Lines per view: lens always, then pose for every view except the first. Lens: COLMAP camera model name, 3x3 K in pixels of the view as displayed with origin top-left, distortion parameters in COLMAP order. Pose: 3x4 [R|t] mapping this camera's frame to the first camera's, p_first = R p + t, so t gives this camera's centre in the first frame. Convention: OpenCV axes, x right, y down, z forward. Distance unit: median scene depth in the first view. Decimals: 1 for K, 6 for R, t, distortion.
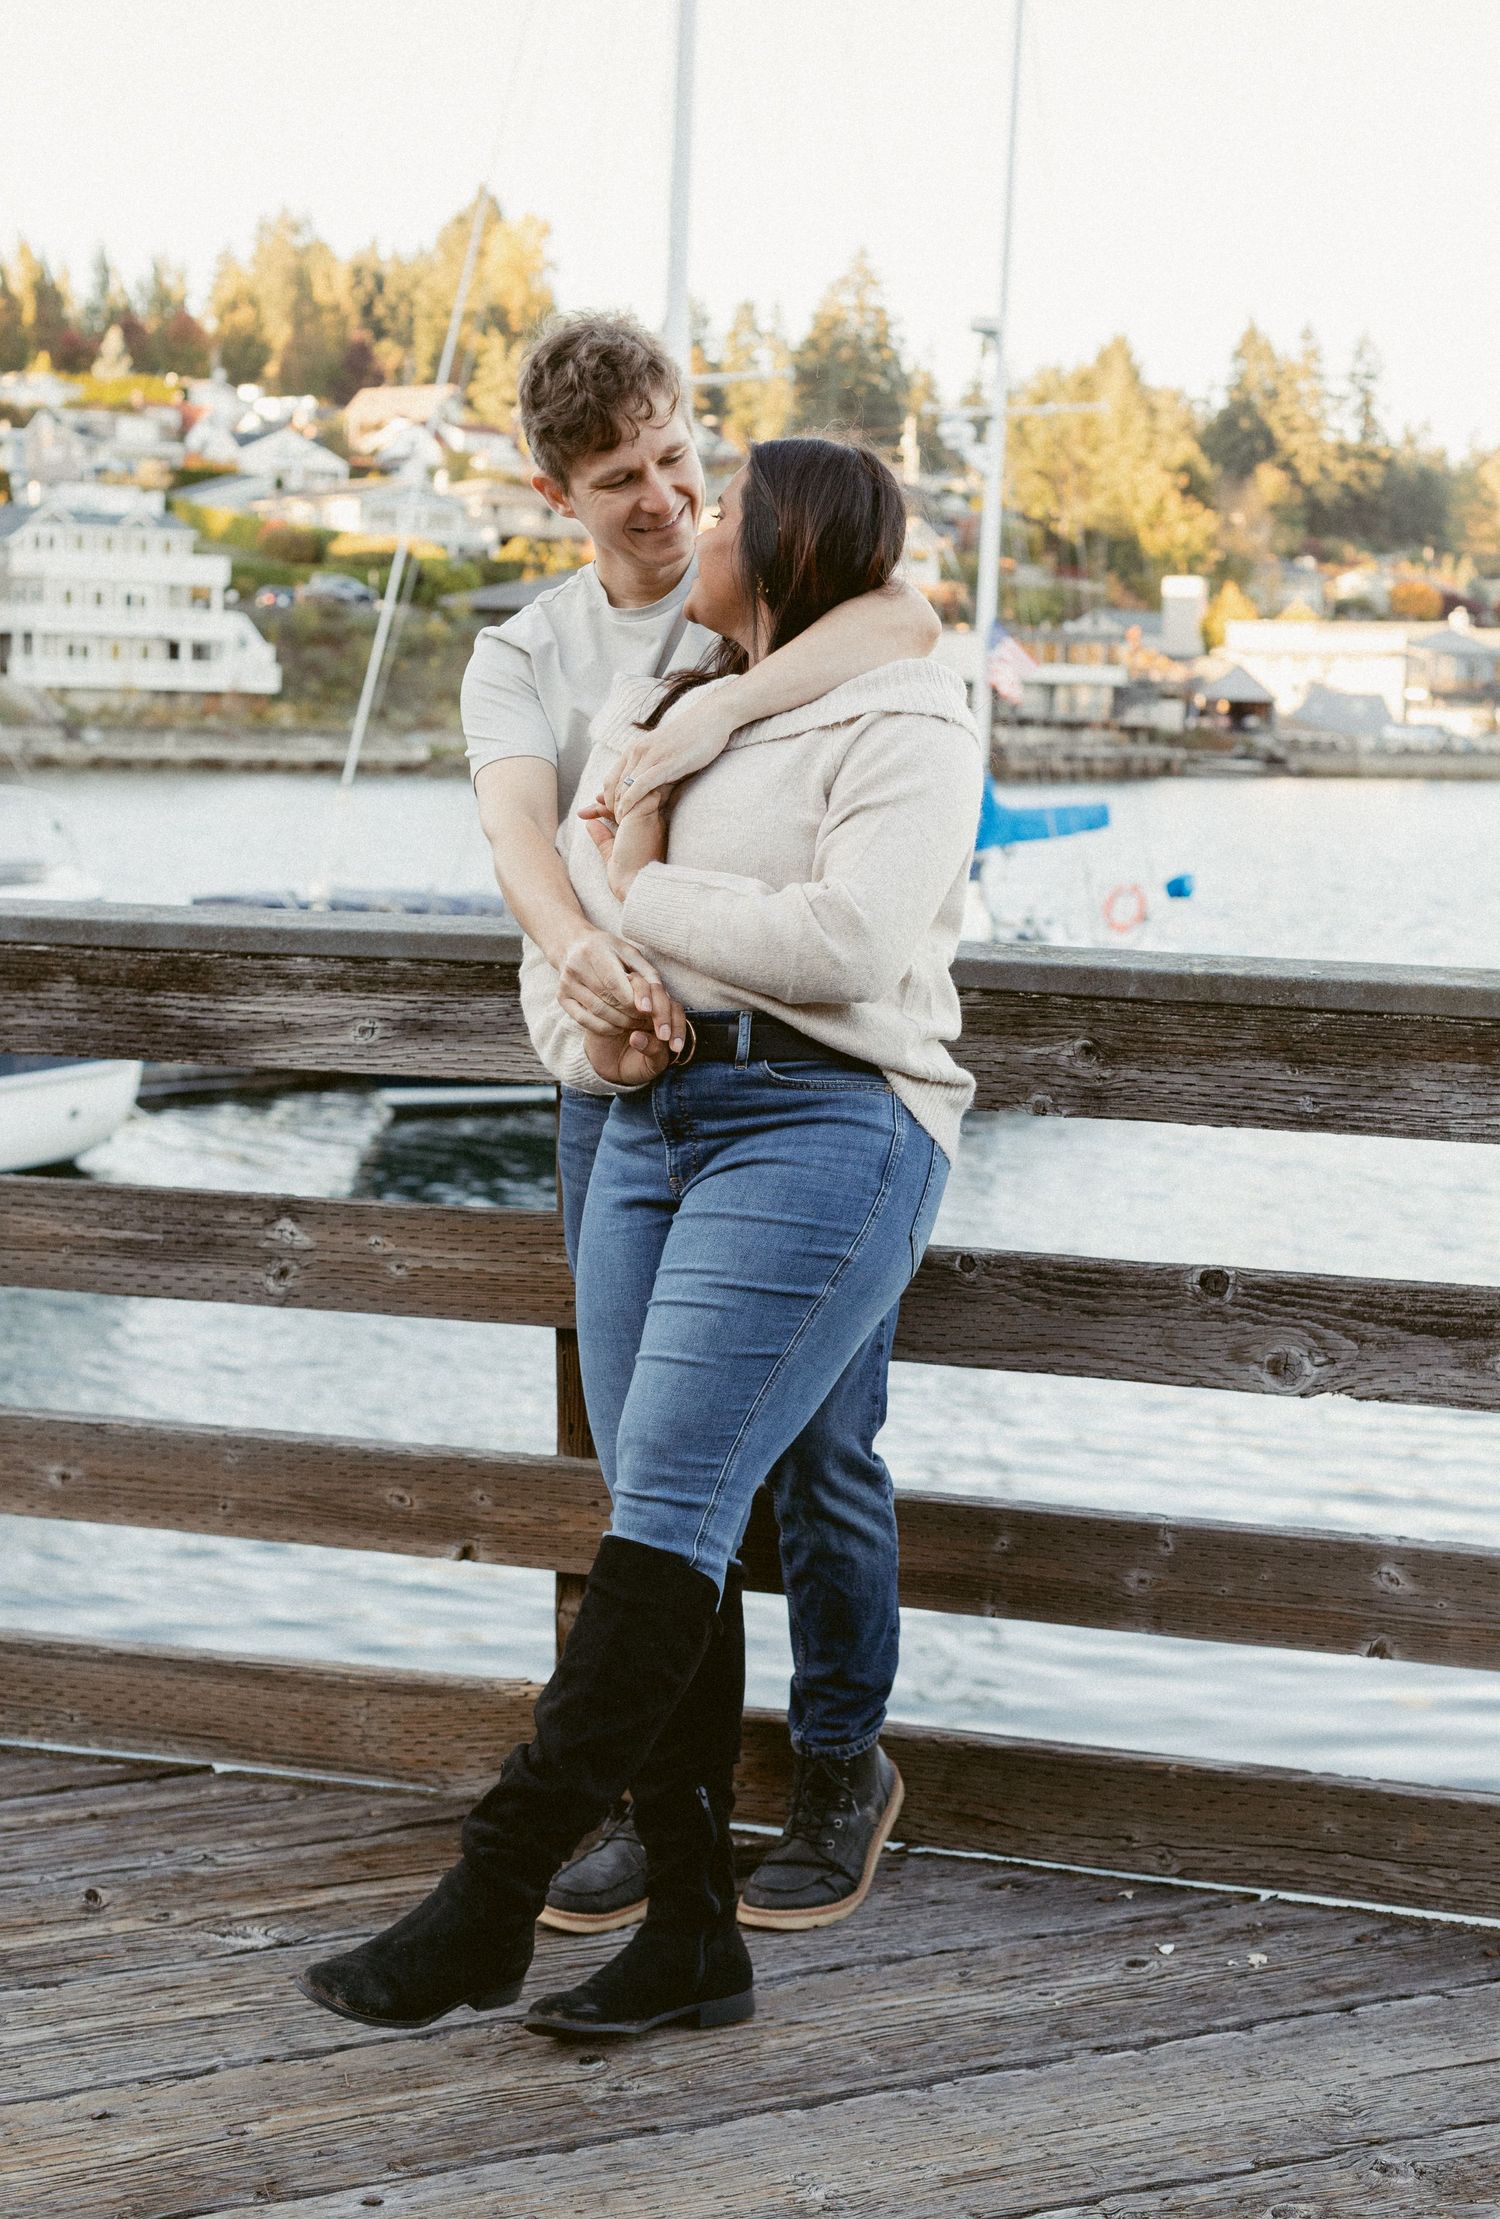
lens RADIAL K [[3405.4, 0, 790.7], [0, 3405.4, 1029.8], [0, 0, 1]] dist [0.017595, -0.103613]
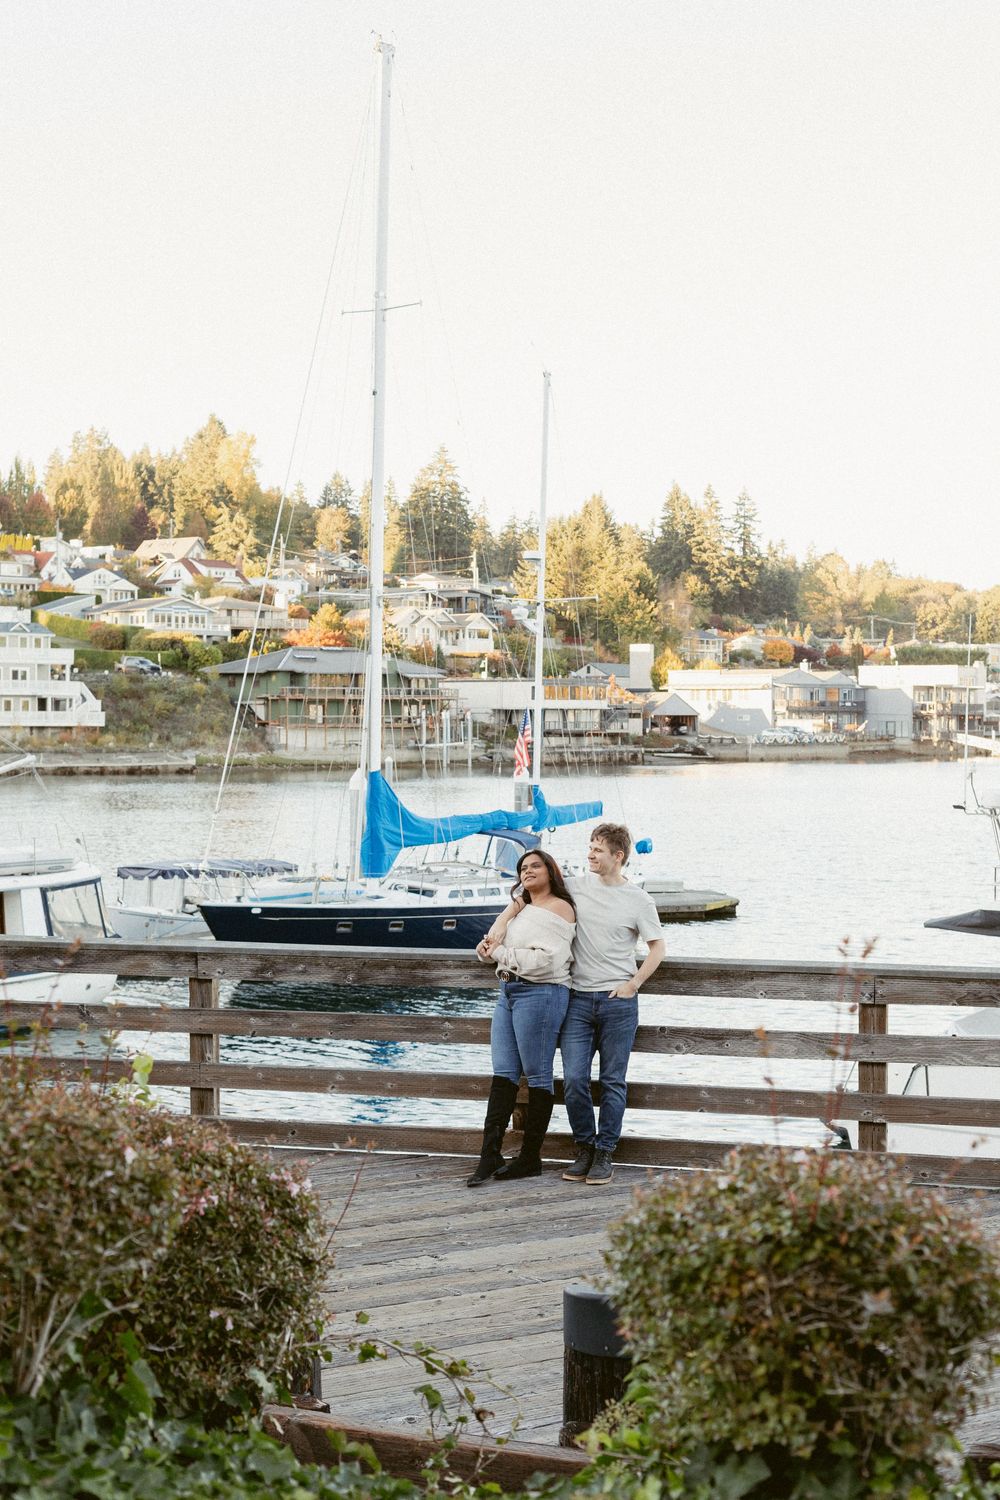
lens RADIAL K [[2155.5, 0, 500.0], [0, 2155.5, 750.0], [0, 0, 1]] dist [0.011315, -0.013434]
pose [[0.998569, -0.023468, 0.048047, -0.203151], [0.027040, 0.996809, -0.075099, -0.079839], [-0.046131, 0.076290, 0.996018, -1.724158]]
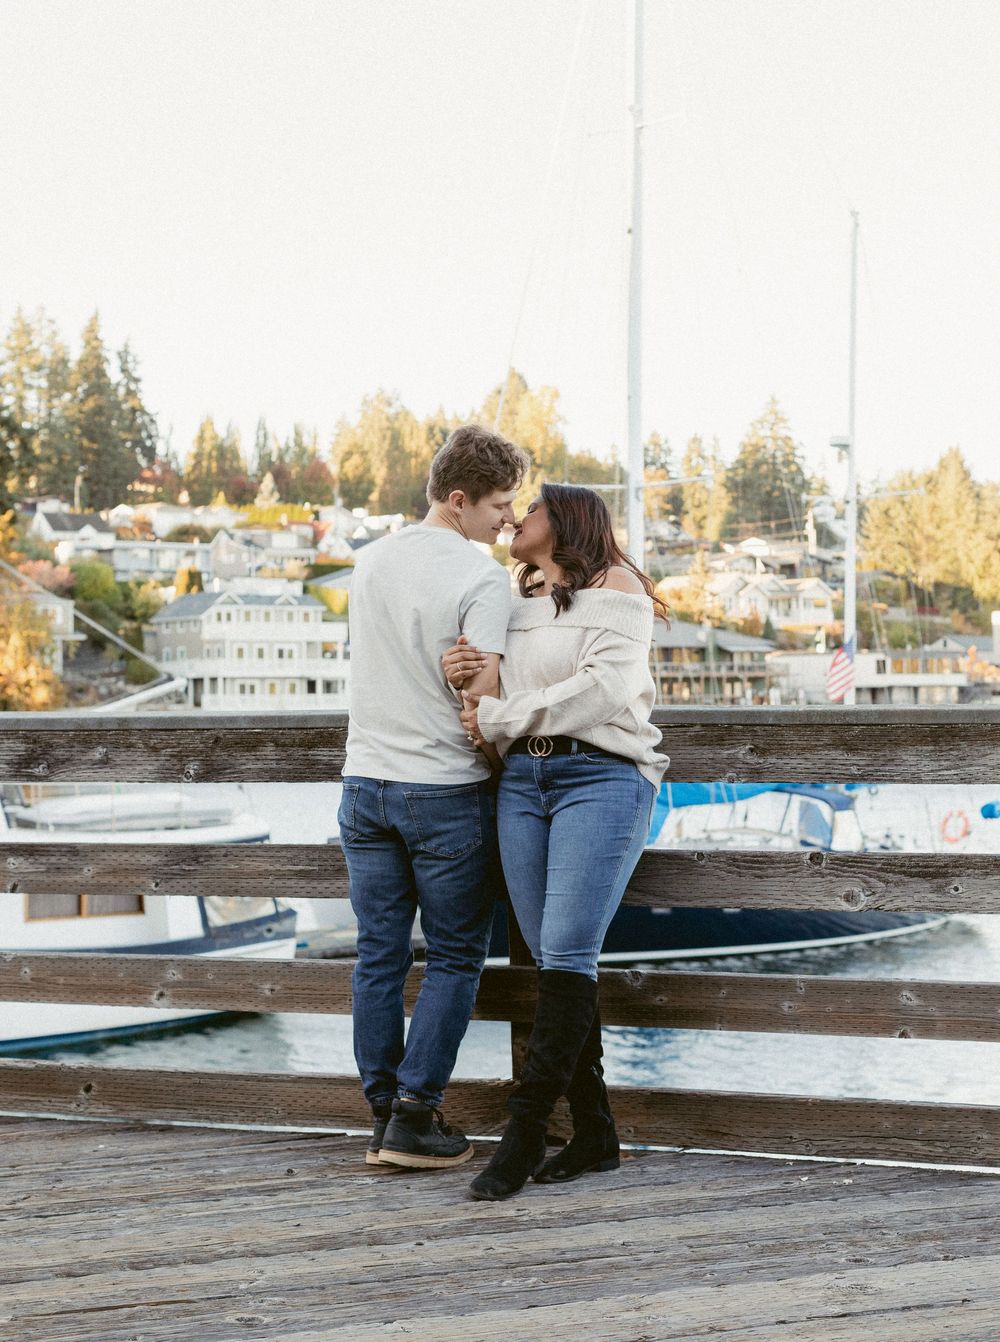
lens RADIAL K [[2396.5, 0, 567.3], [0, 2396.5, 631.3], [0, 0, 1]] dist [0.015192, -0.087046]
pose [[0.996719, -0.039426, -0.070682, 0.075151], [0.029859, 0.990849, -0.131634, 0.115589], [0.075225, 0.129091, 0.988775, -0.447152]]
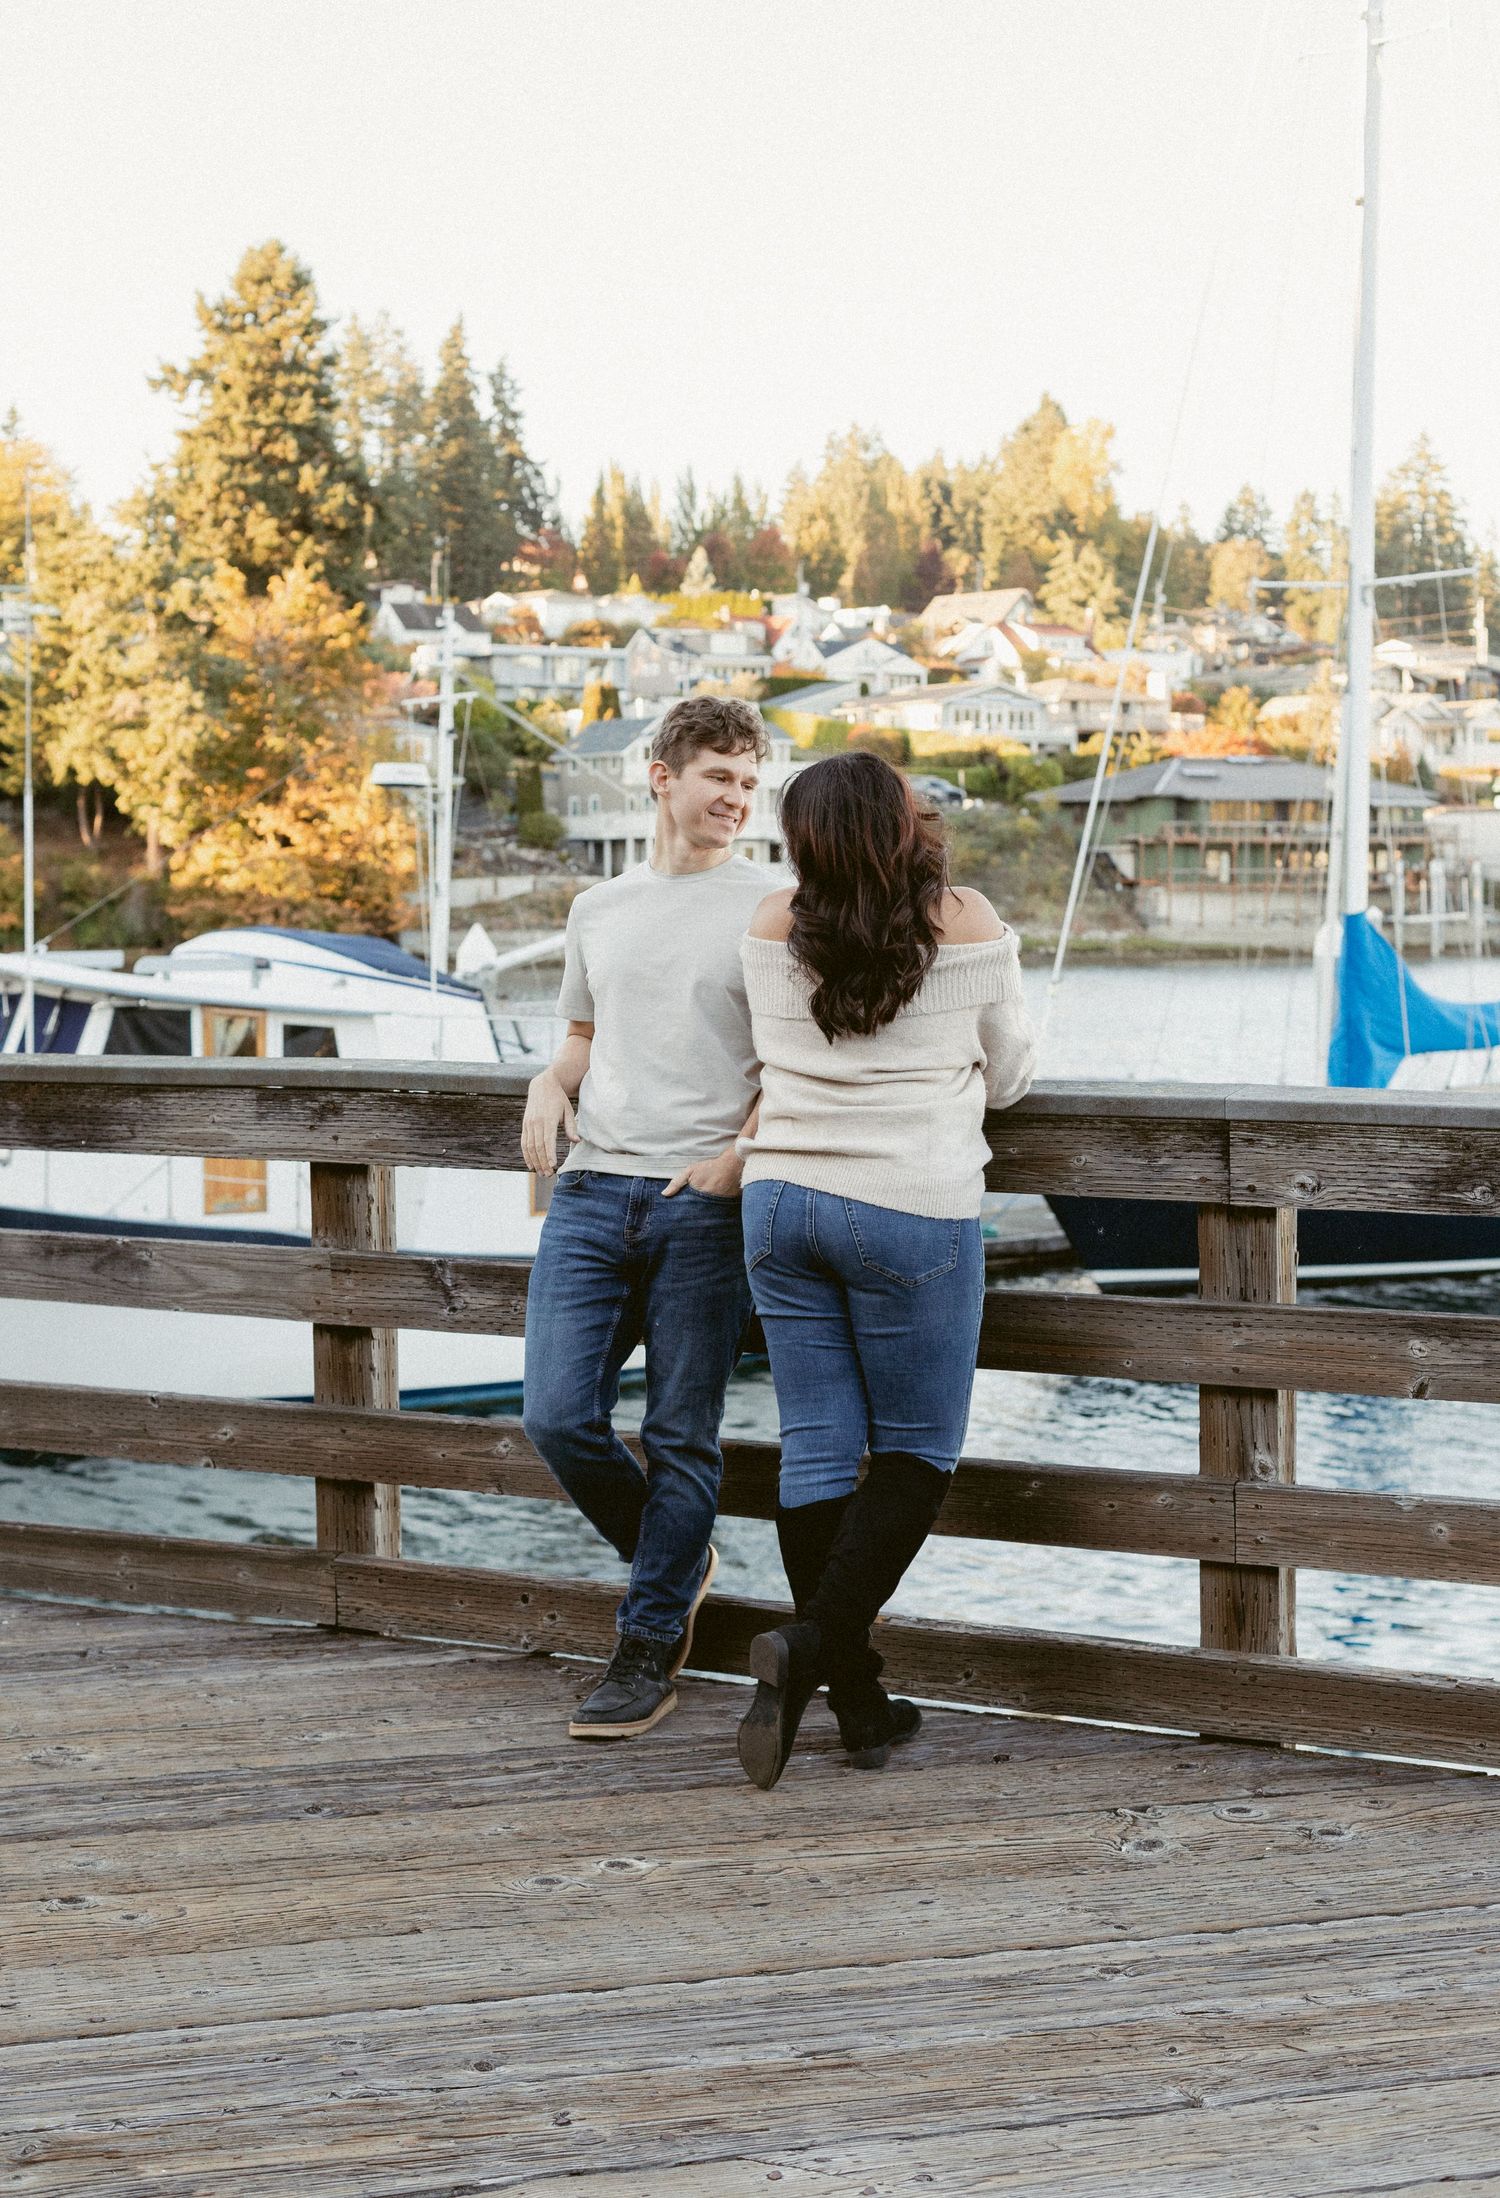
lens RADIAL K [[3353.5, 0, 702.2], [0, 3353.5, 1043.0], [0, 0, 1]] dist [0.014870, -0.052251]
pose [[0.982908, -0.018860, -0.183129, -0.426750], [0.009502, 0.998610, -0.051845, -0.003039], [0.183852, 0.049219, 0.981721, -0.247284]]
